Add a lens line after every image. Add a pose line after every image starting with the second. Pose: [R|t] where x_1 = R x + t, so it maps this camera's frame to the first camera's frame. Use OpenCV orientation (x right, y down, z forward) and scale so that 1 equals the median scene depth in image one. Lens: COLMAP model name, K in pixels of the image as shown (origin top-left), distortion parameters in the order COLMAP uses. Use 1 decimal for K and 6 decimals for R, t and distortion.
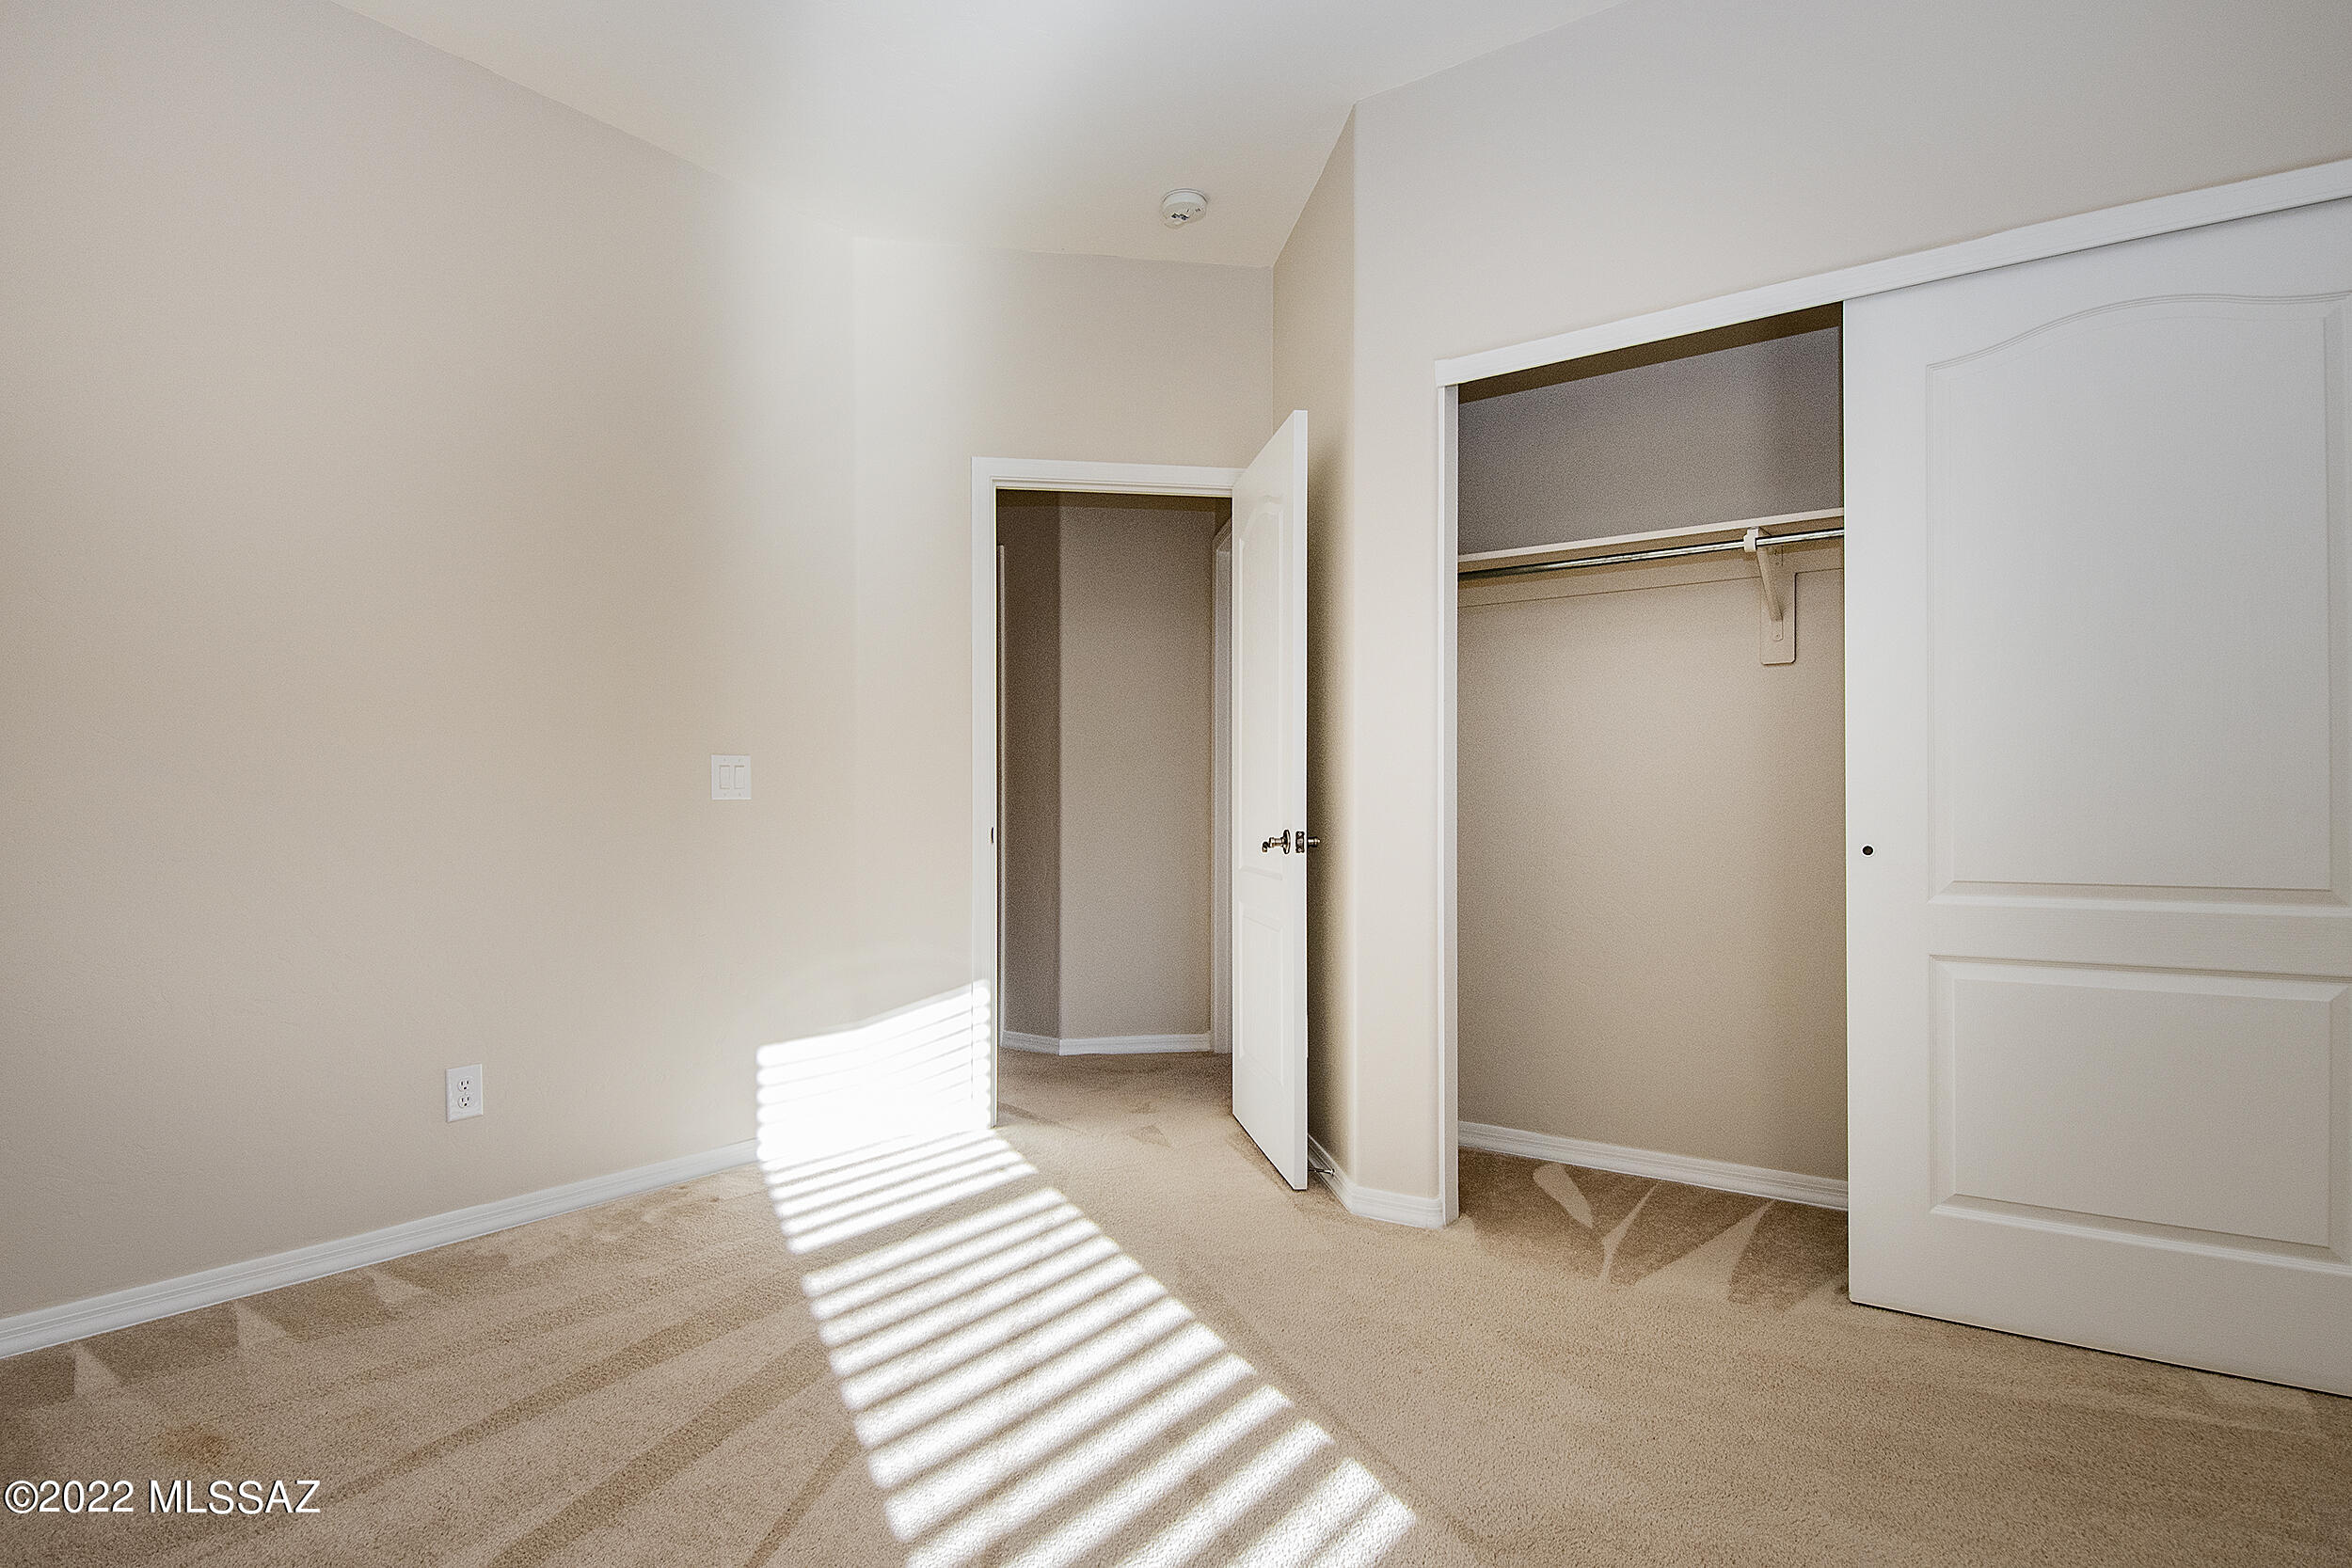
lens RADIAL K [[1281.7, 0, 1175.8], [0, 1281.7, 795.8], [0, 0, 1]] dist [0.013648, -0.020155]
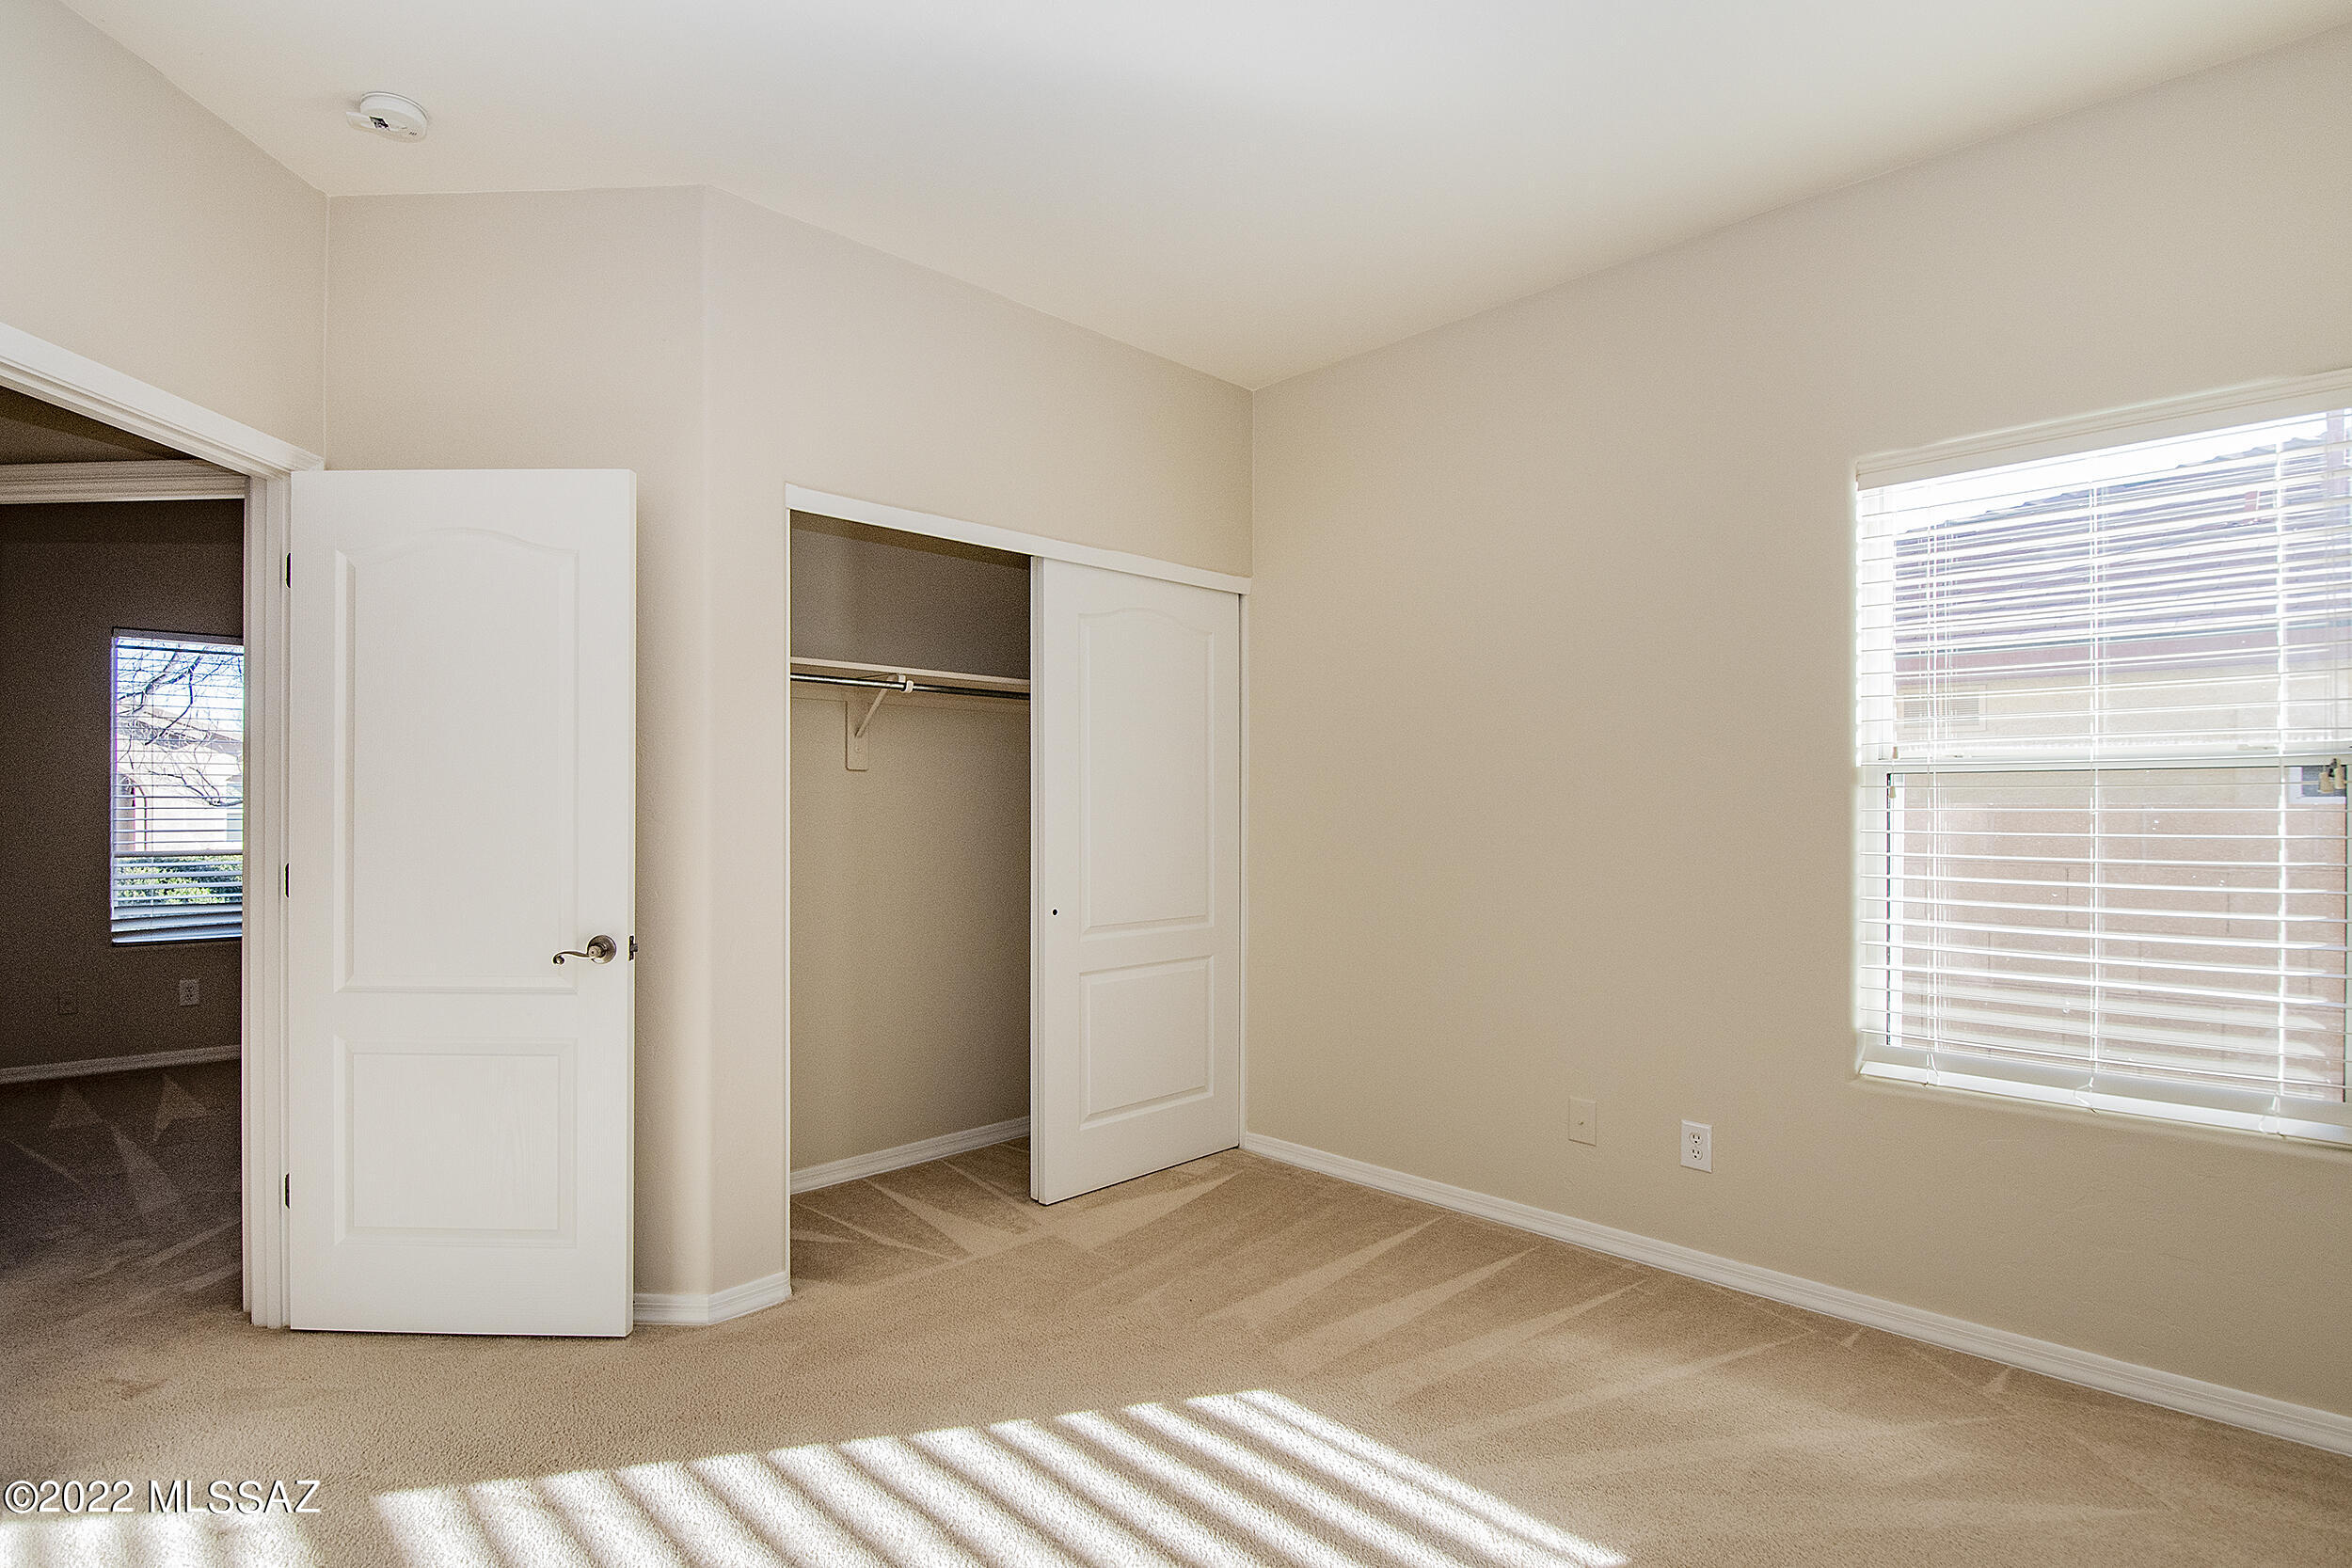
lens RADIAL K [[1138.8, 0, 1166.7], [0, 1138.8, 799.1], [0, 0, 1]] dist [-0.013830, -0.000892]
pose [[0.168807, 0.012895, 0.985565, -0.719436], [-0.003536, 0.999916, -0.012477, -0.069702], [-0.985643, -0.001379, 0.168838, 0.561849]]
